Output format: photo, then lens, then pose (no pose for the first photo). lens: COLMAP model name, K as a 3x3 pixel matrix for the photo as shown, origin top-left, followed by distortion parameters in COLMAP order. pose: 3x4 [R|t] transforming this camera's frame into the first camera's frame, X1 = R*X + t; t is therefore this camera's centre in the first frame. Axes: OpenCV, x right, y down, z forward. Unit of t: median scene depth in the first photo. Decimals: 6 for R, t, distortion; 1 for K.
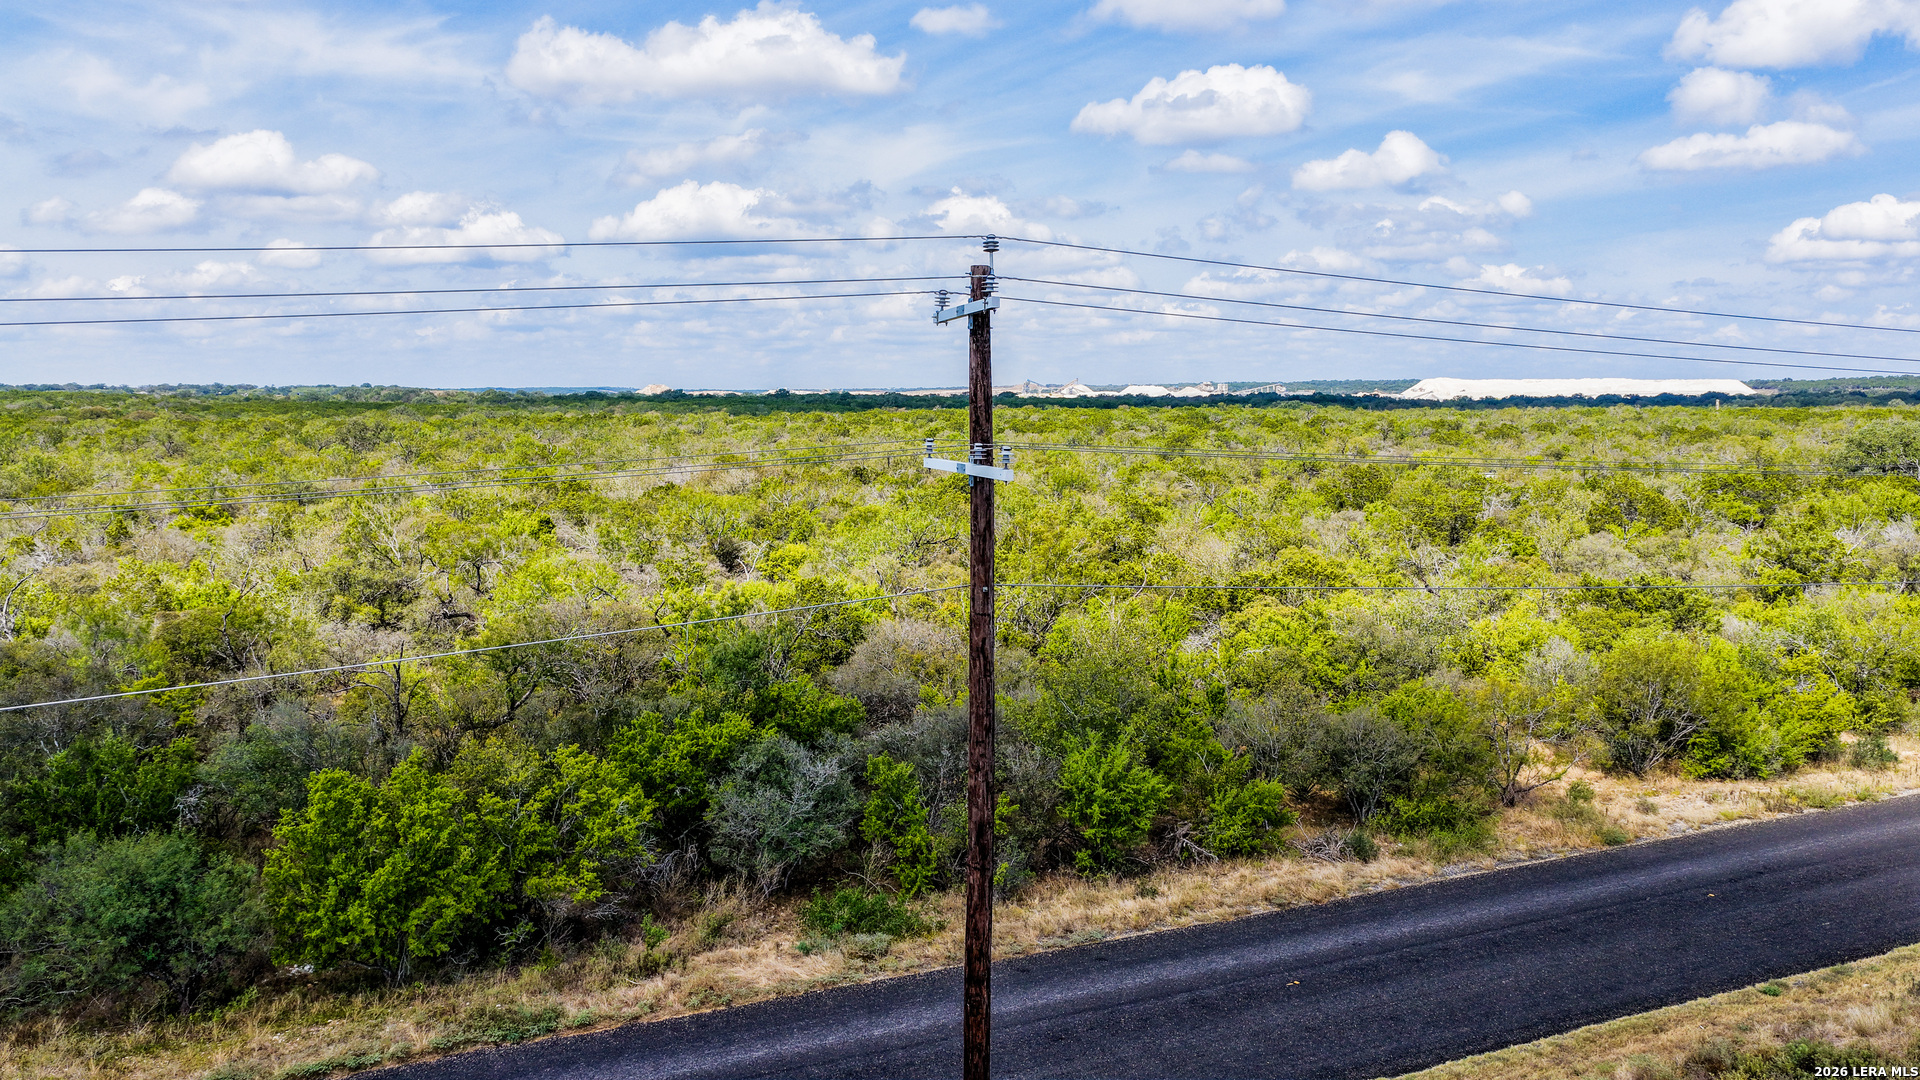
lens RADIAL K [[1587.6, 0, 960.0], [0, 1587.6, 540.0], [0, 0, 1]] dist [-0.023085, 0.052508]
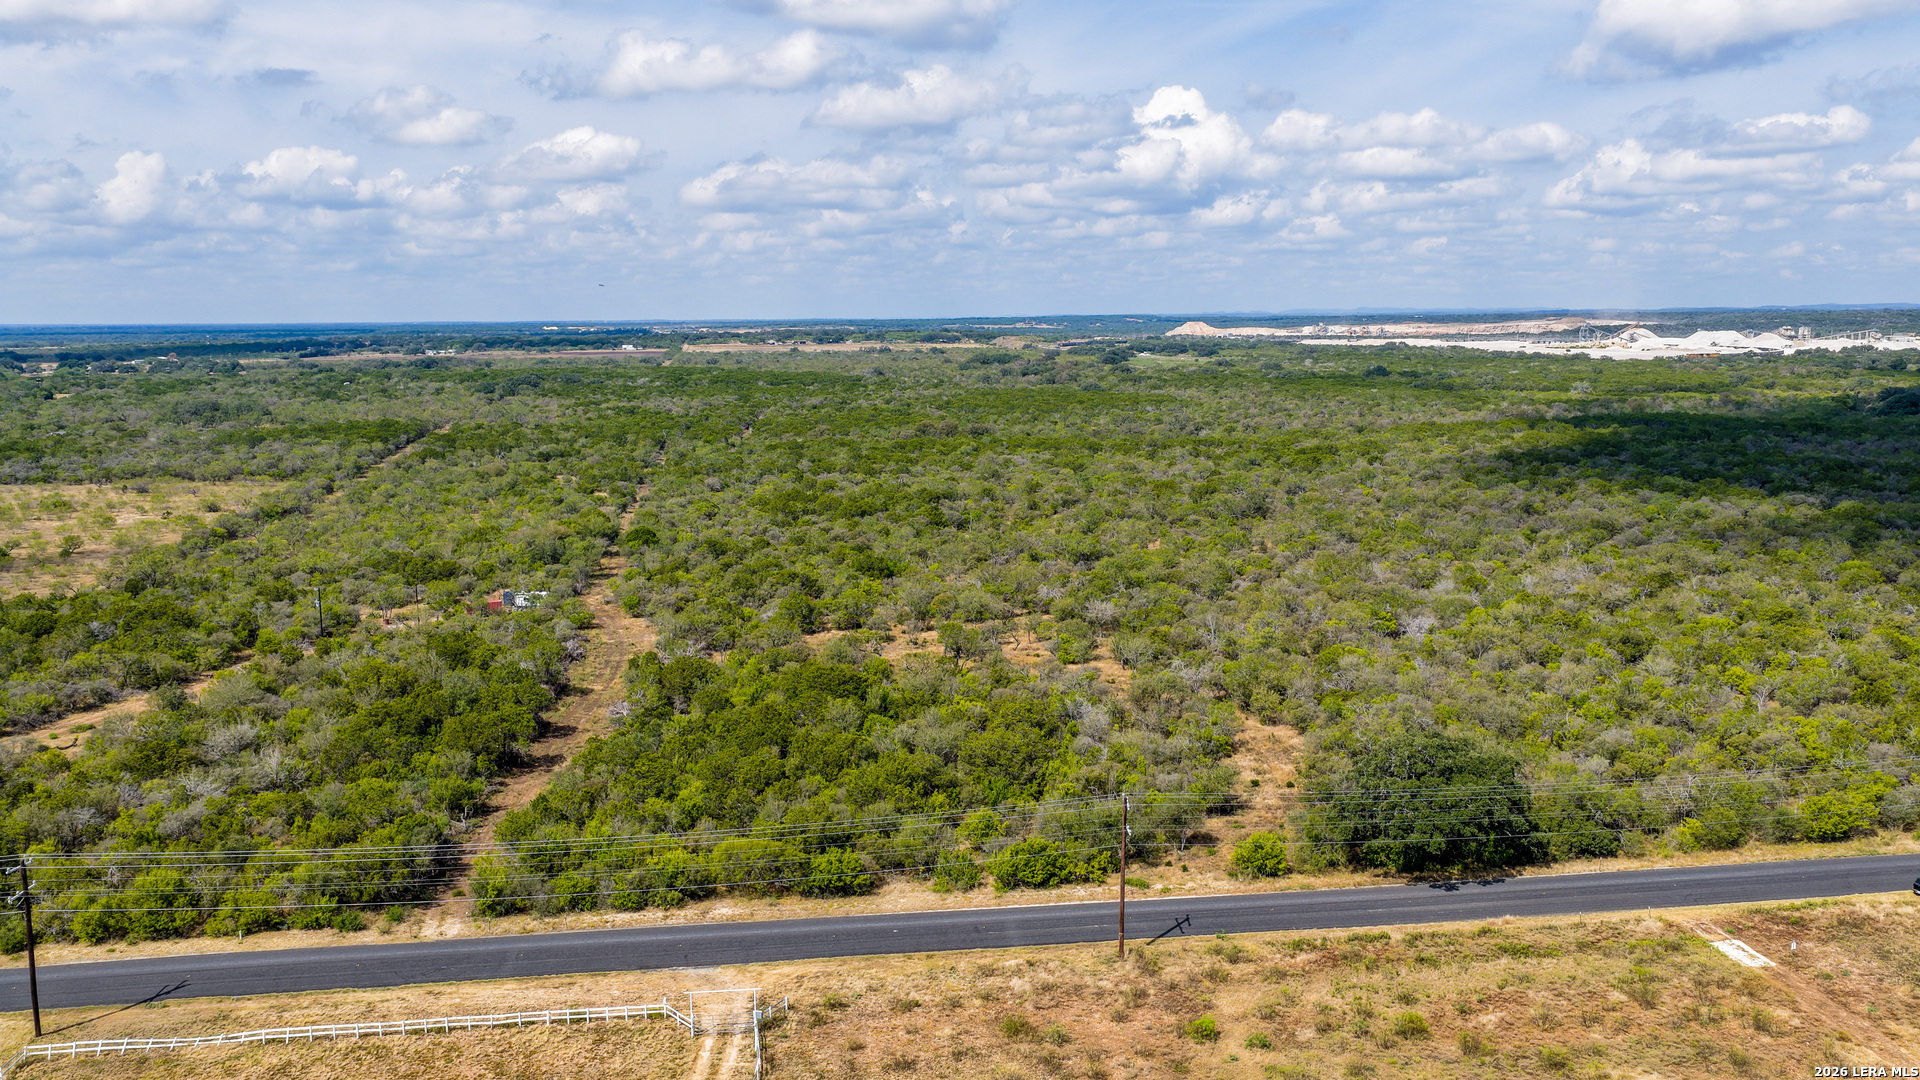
lens RADIAL K [[1587.6, 0, 960.0], [0, 1587.6, 540.0], [0, 0, 1]] dist [-0.023085, 0.052508]
pose [[0.950871, 0.033855, -0.307730, -1.259852], [-0.018262, 0.998406, 0.053412, -0.746581], [0.309048, -0.045168, 0.949973, -3.845111]]
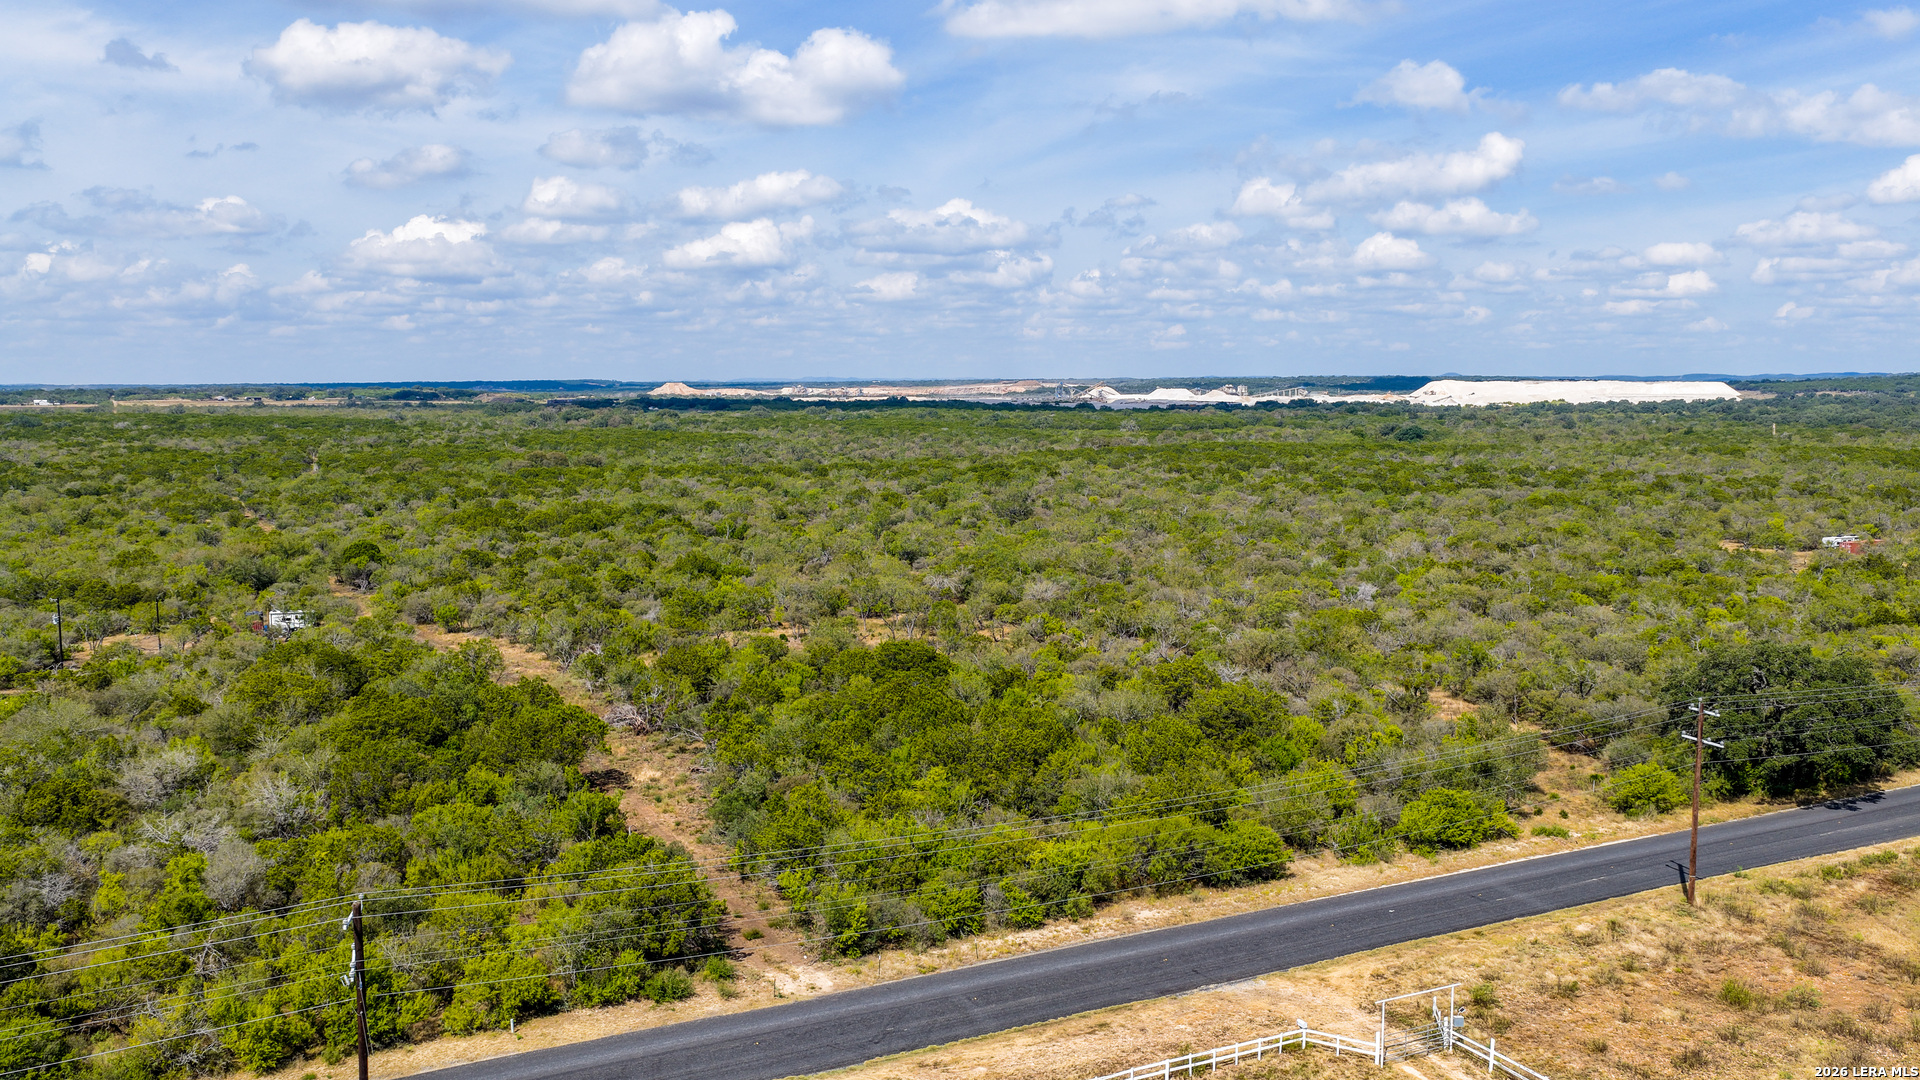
lens RADIAL K [[1587.6, 0, 960.0], [0, 1587.6, 540.0], [0, 0, 1]] dist [-0.023085, 0.052508]
pose [[0.999697, -0.007090, 0.023582, -3.317770], [0.006897, 0.999942, 0.008262, -0.325065], [-0.023639, -0.008097, 0.999688, -3.207572]]
